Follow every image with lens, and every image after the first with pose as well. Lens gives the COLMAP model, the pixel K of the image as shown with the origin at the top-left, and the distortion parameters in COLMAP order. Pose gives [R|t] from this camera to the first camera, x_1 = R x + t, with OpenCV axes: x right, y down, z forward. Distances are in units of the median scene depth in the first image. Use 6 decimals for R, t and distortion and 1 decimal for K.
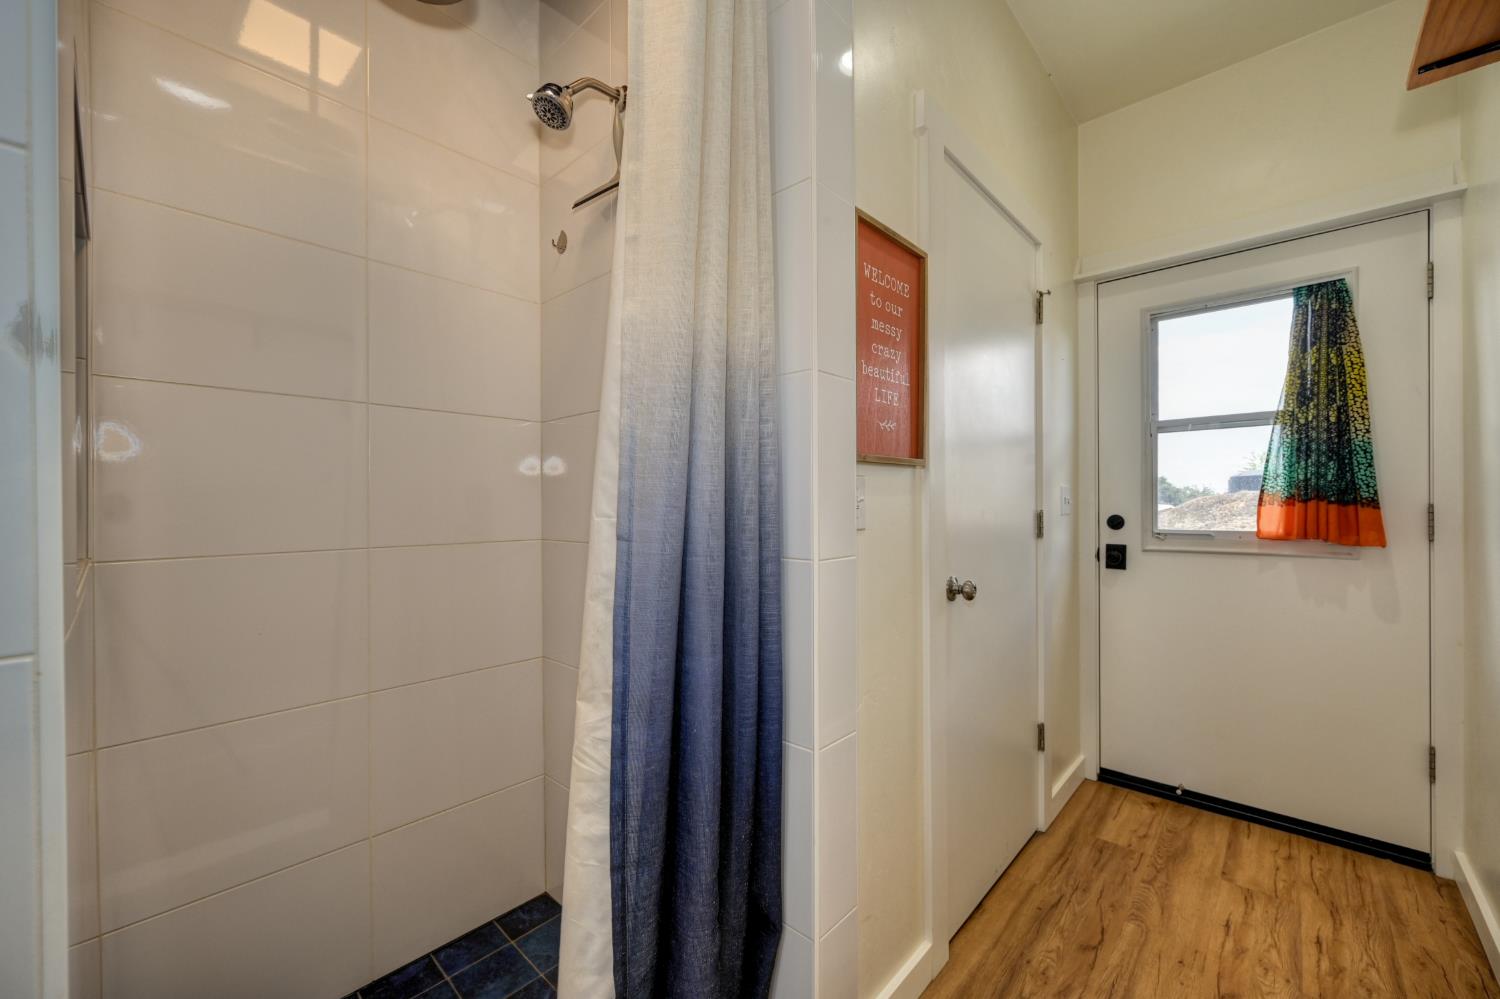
lens RADIAL K [[598.7, 0, 752.0], [0, 598.7, 501.2], [0, 0, 1]] dist [-0.002794, 0.000345]
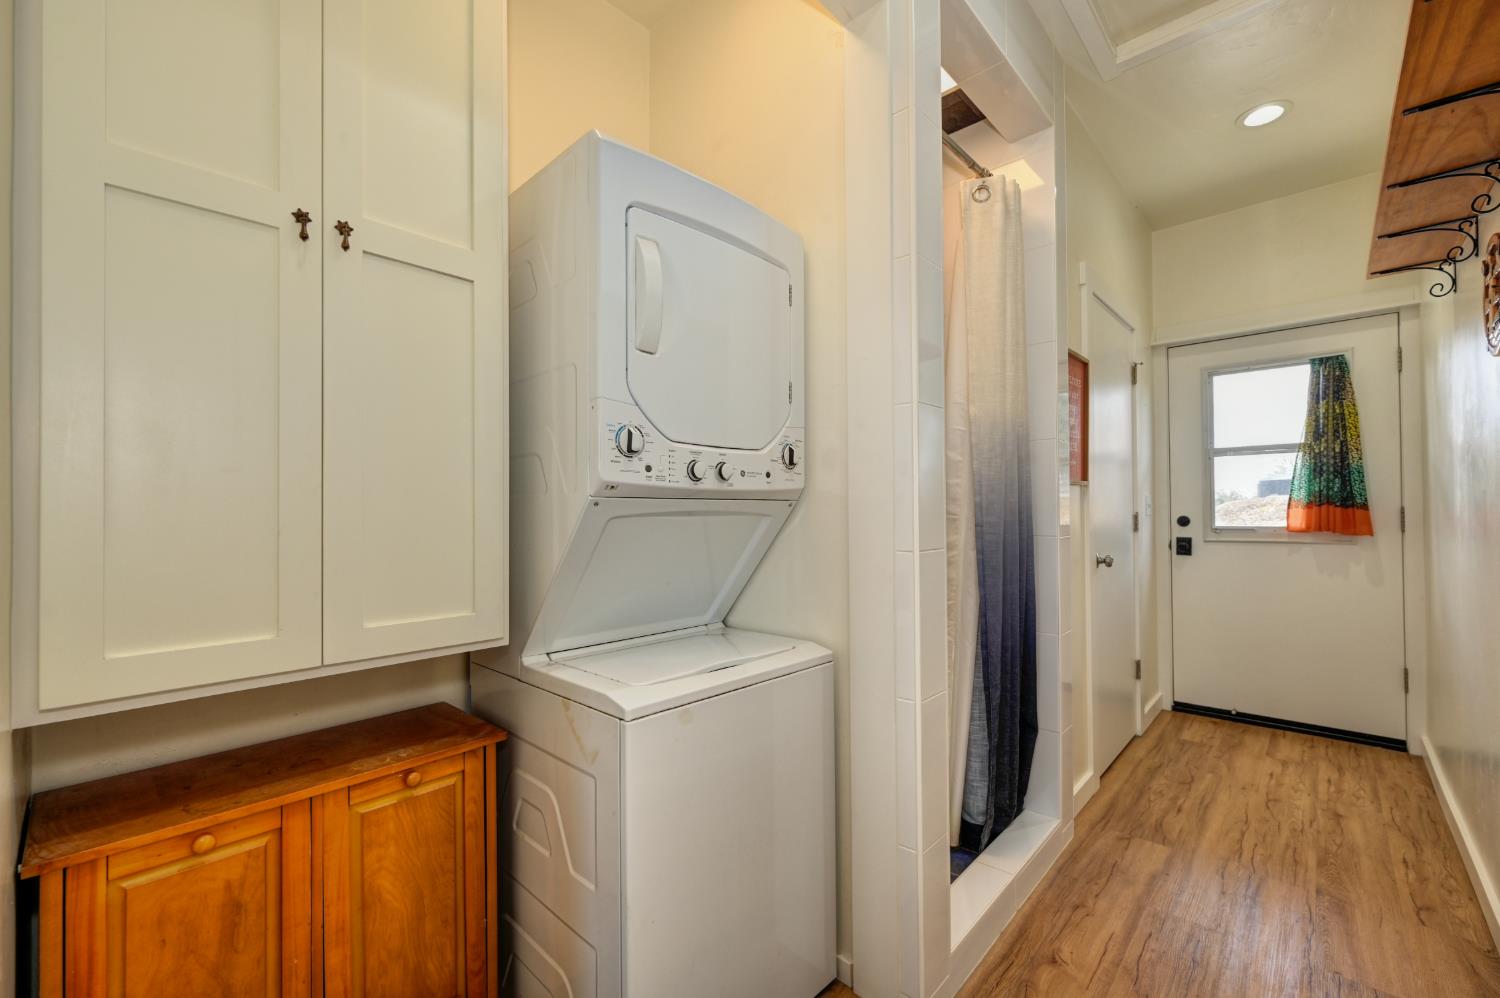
lens RADIAL K [[616.7, 0, 757.2], [0, 616.7, 500.7], [0, 0, 1]] dist [-0.001474, -0.000620]
pose [[0.999957, -0.003385, -0.008652, -0.453954], [0.003284, 0.999926, -0.011703, 0.001648], [0.008691, 0.011674, 0.999894, -0.537768]]
